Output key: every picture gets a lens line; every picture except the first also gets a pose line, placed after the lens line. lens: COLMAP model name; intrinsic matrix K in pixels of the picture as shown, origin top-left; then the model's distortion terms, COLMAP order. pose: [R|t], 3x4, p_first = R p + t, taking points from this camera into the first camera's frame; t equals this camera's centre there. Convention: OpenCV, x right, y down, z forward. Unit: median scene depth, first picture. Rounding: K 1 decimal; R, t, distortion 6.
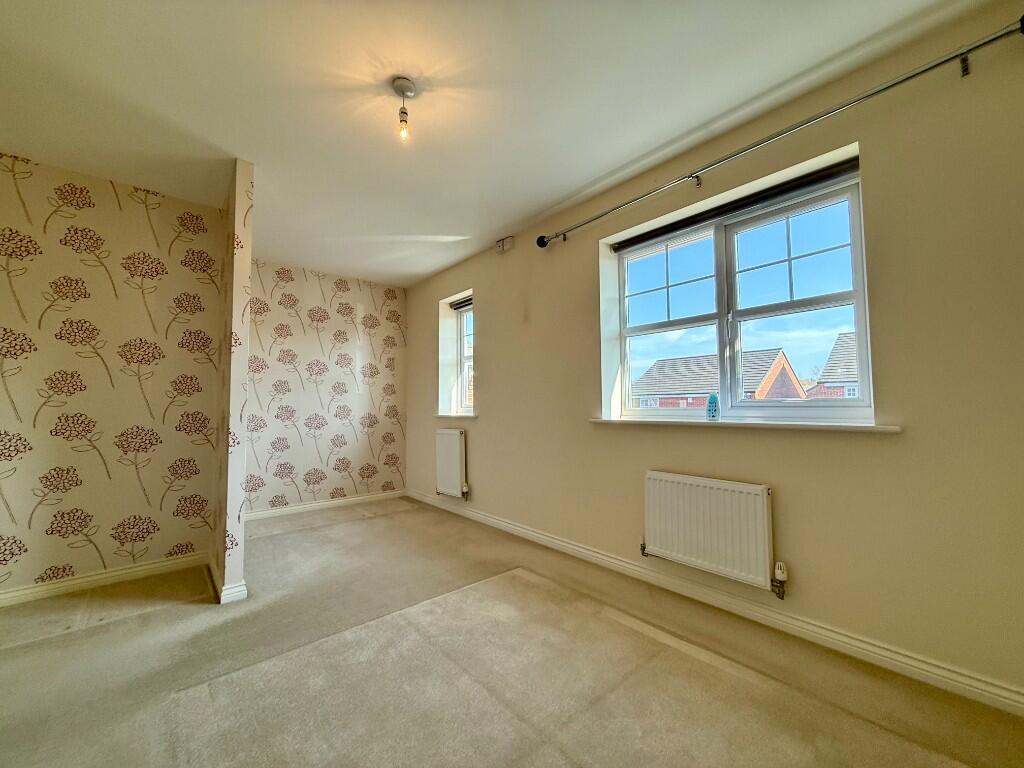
lens RADIAL K [[408.6, 0, 511.6], [0, 408.6, 385.7], [0, 0, 1]] dist [-0.000635, 0.000112]
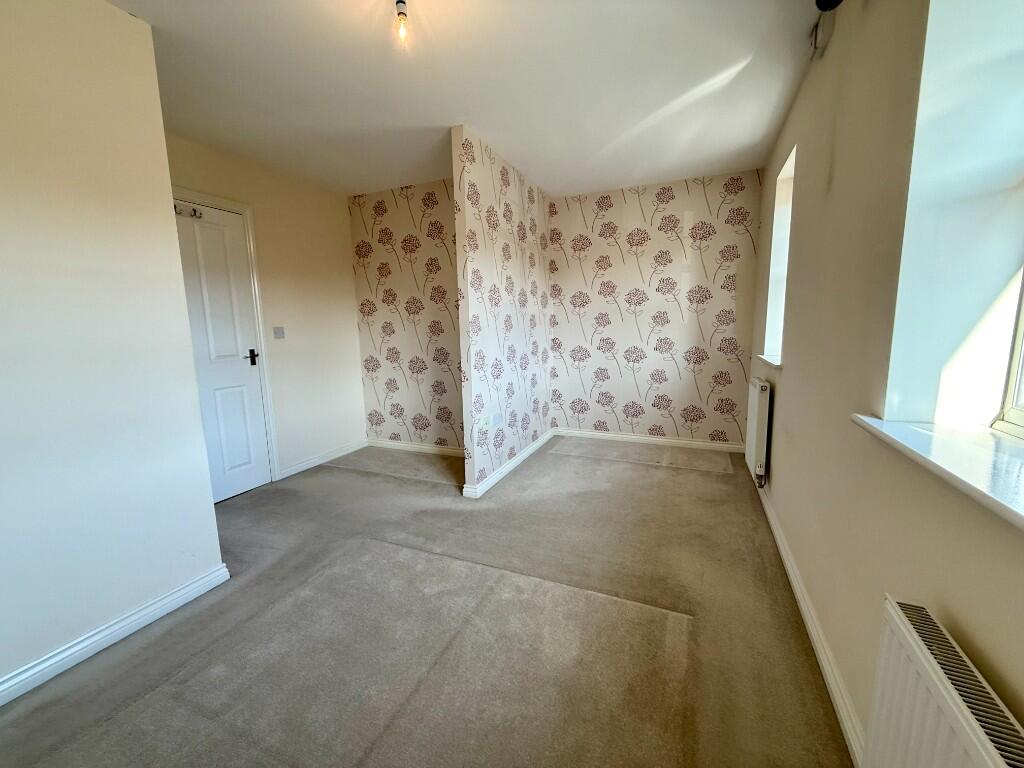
lens RADIAL K [[408.6, 0, 514.2], [0, 408.6, 383.0], [0, 0, 1]] dist [-0.000635, 0.000112]
pose [[0.434523, 0.123844, -0.892105, 0.263559], [0.057789, 0.984627, 0.164836, -0.020652], [0.898805, -0.123179, 0.420687, 0.329027]]
